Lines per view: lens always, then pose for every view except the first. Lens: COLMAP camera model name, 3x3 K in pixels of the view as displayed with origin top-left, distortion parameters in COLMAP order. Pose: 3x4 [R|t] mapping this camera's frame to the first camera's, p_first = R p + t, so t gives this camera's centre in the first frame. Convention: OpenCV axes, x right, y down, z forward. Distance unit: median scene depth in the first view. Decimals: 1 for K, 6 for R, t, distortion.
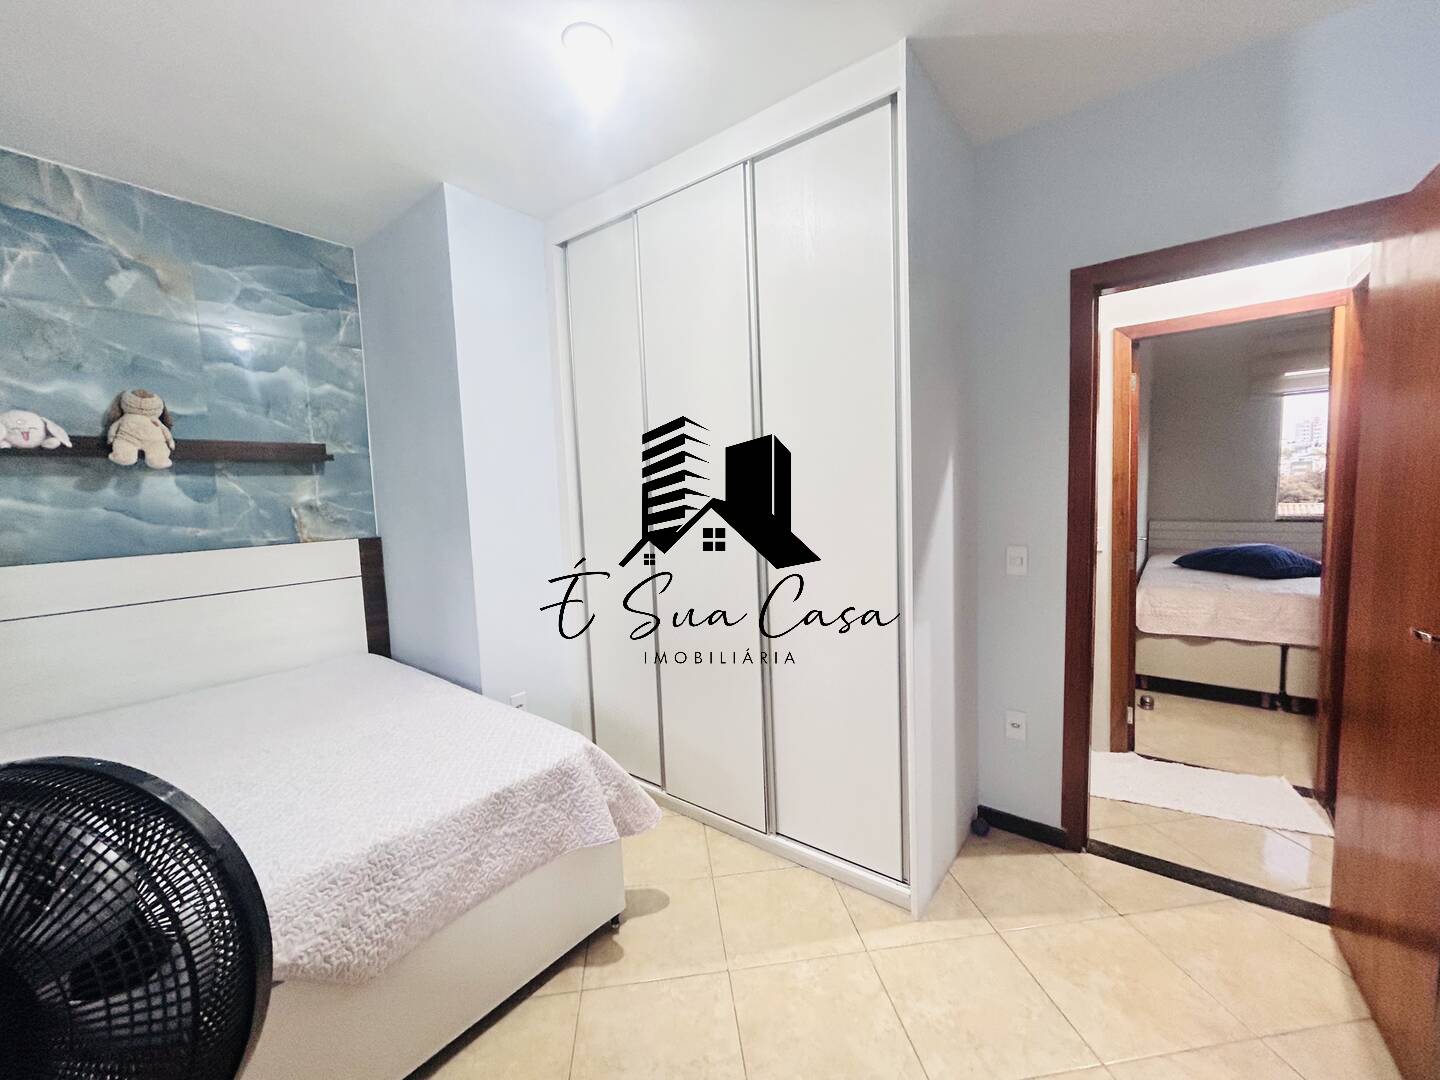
lens RADIAL K [[581.4, 0, 720.0], [0, 581.4, 540.0], [0, 0, 1]] dist [0.000577, 0.000500]
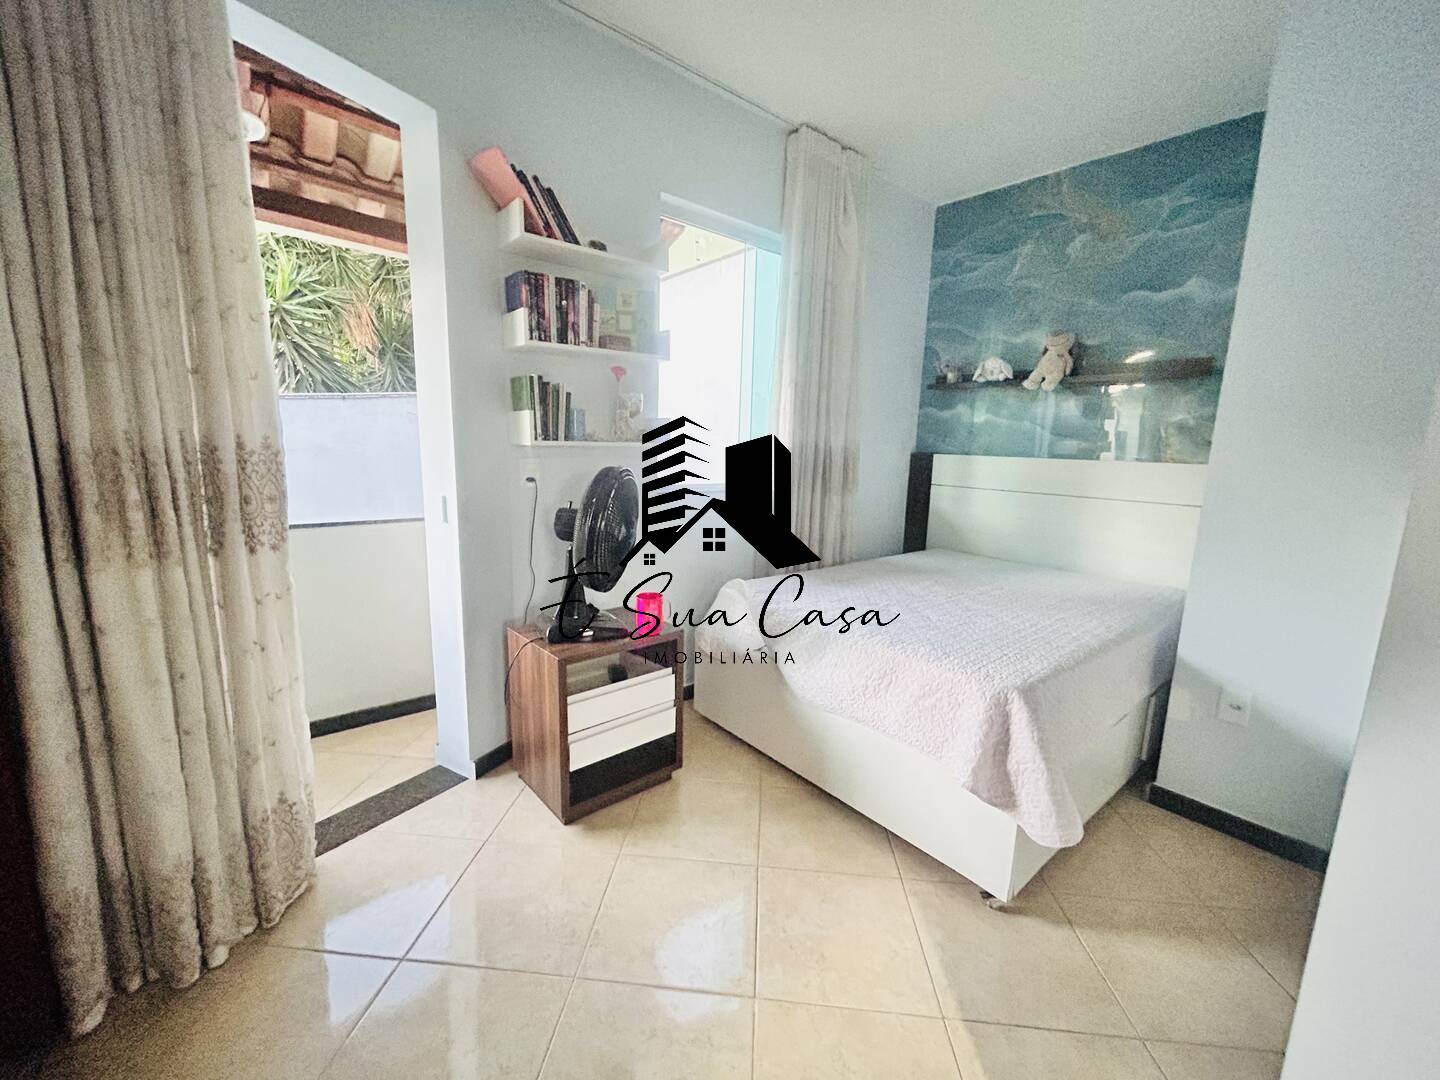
lens RADIAL K [[581.4, 0, 720.0], [0, 581.4, 540.0], [0, 0, 1]] dist [0.000577, 0.000500]
pose [[-0.203152, 0.194179, -0.959700, 0.506027], [-0.108899, 0.969577, 0.219230, -0.004004], [0.973073, 0.149048, -0.175825, 0.553117]]
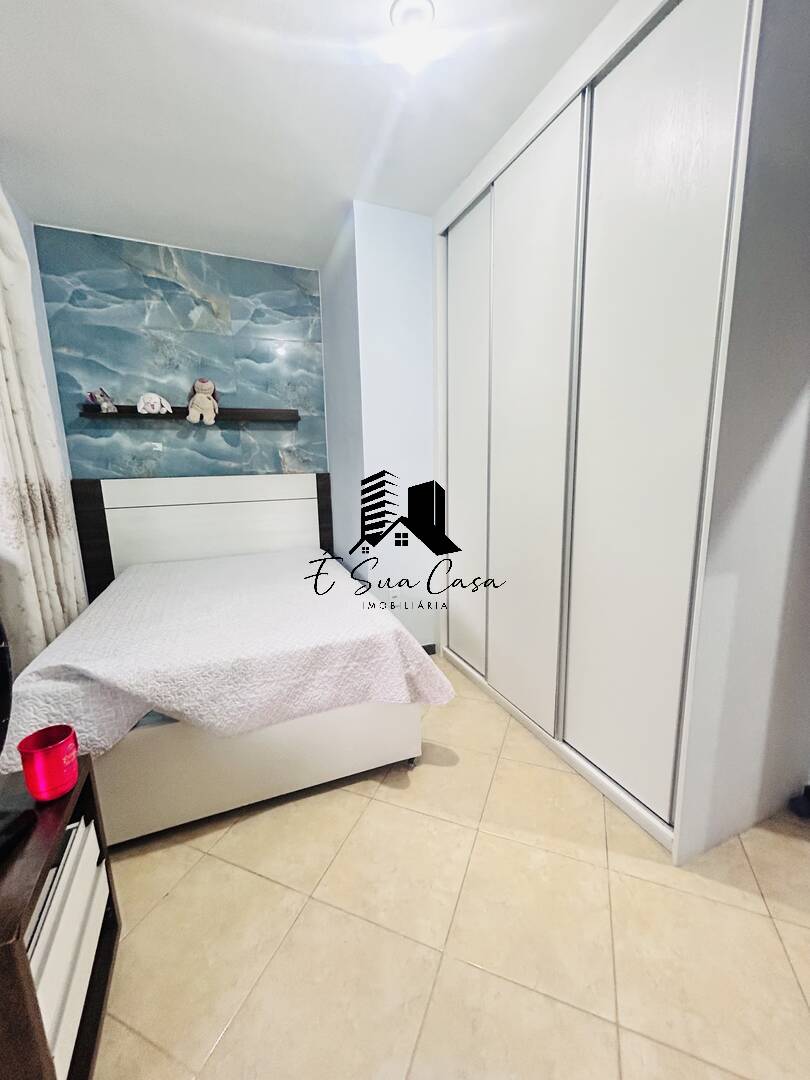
lens RADIAL K [[436.0, 0, 405.0], [0, 436.0, 540.0], [0, 0, 1]] dist [0.000577, 0.000500]
pose [[0.873681, 0.105103, -0.475011, 0.183599], [-0.053714, 0.991255, 0.120534, 0.026892], [0.483525, -0.079793, 0.871686, 0.131160]]
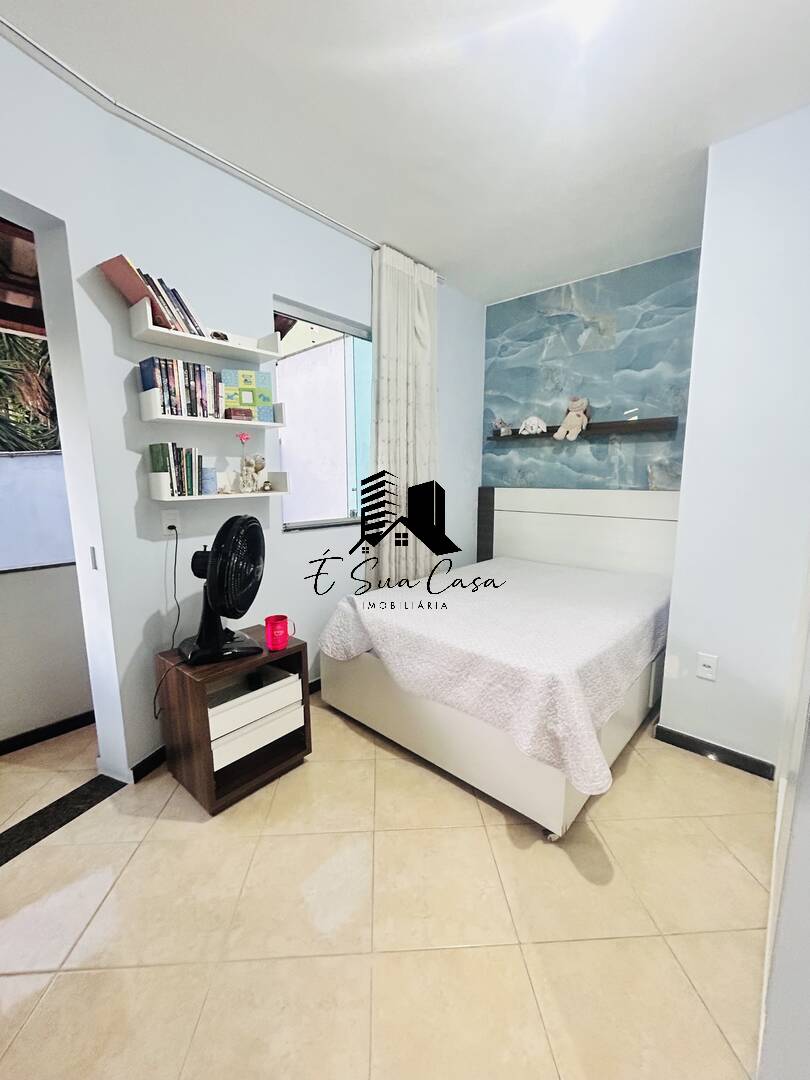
lens RADIAL K [[437.0, 0, 406.8], [0, 437.0, 539.5], [0, 0, 1]] dist [0.000254, 0.004165]
pose [[-0.061727, 0.184424, -0.980907, 0.459476], [-0.083408, 0.978390, 0.189199, -0.036683], [0.994602, 0.093495, -0.045011, 0.572666]]
